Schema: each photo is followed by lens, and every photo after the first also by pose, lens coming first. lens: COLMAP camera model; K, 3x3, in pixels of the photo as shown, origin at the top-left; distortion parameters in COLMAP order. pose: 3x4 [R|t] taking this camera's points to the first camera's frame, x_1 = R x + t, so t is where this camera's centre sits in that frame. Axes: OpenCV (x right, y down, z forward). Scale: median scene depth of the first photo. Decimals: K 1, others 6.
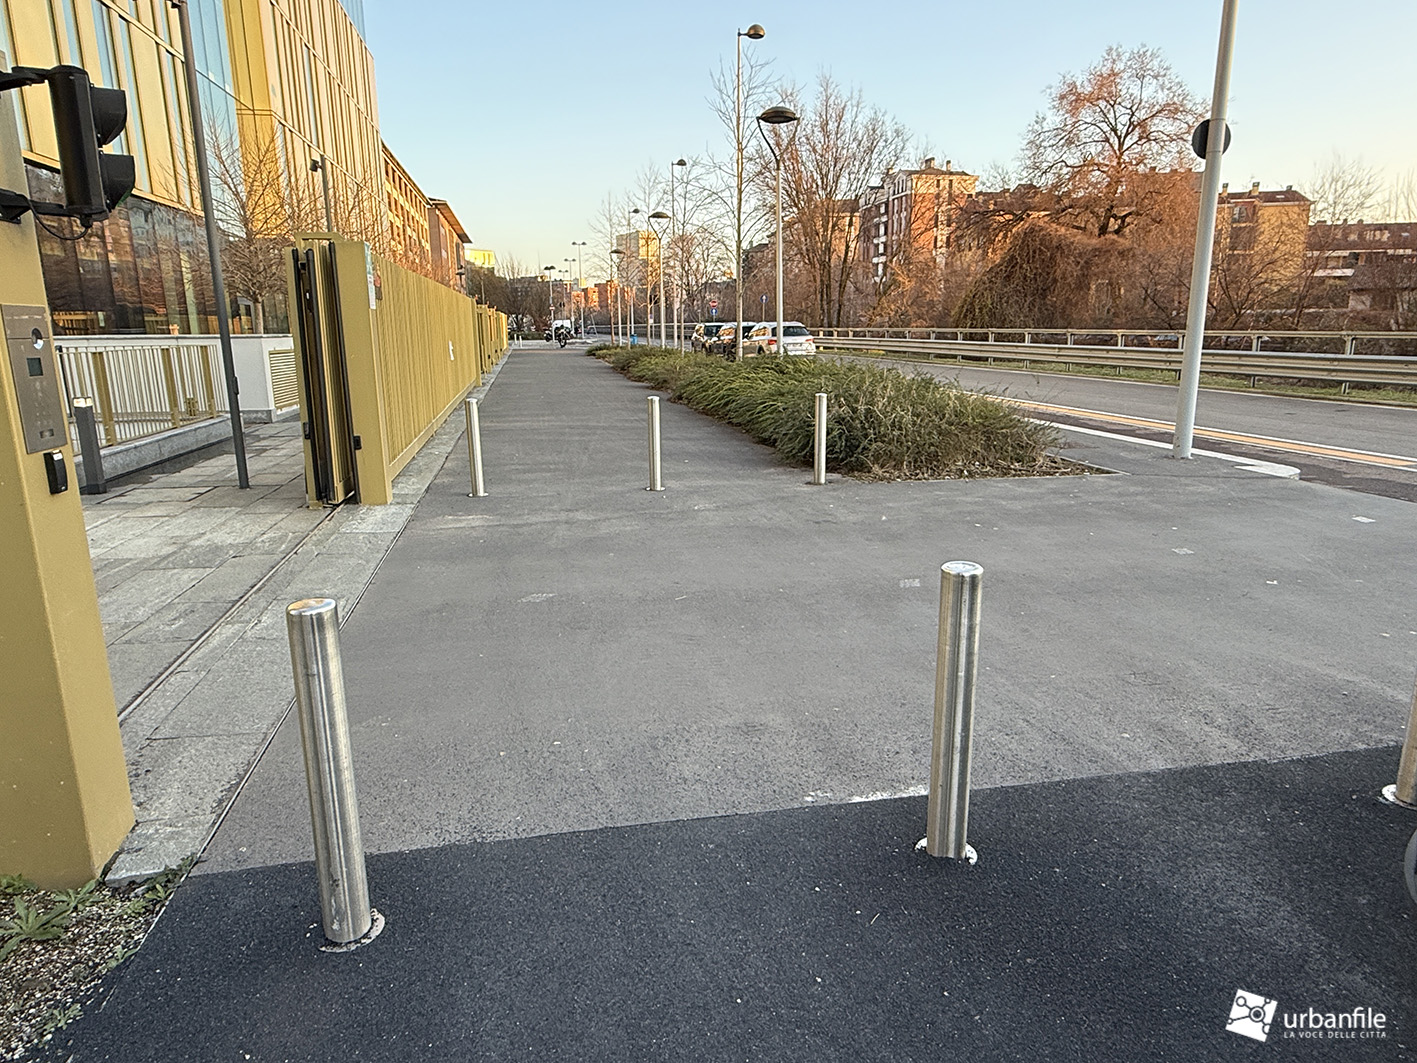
lens RADIAL K [[899.8, 0, 705.9], [0, 899.8, 534.4], [0, 0, 1]] dist [-0.005636, 0.003117]
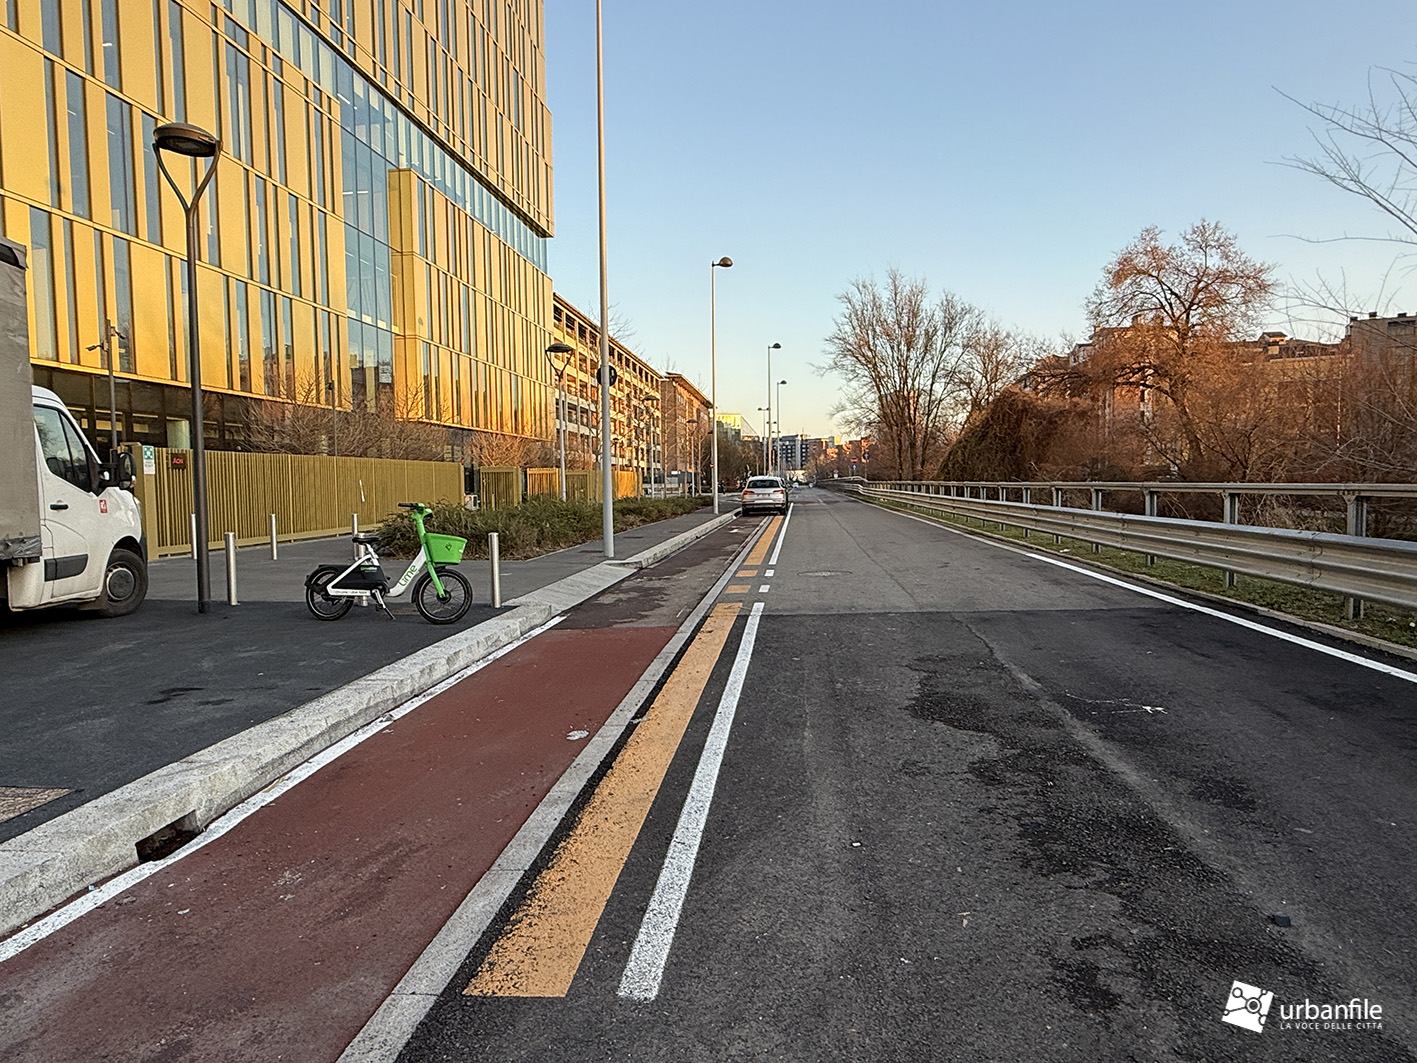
lens RADIAL K [[899.8, 0, 712.7], [0, 899.8, 531.0], [0, 0, 1]] dist [-0.005636, 0.003117]
pose [[0.960363, 0.009329, -0.278597, 0.231088], [-0.056841, 0.984995, -0.162956, 0.024975], [0.272896, 0.172333, 0.946483, -0.104315]]
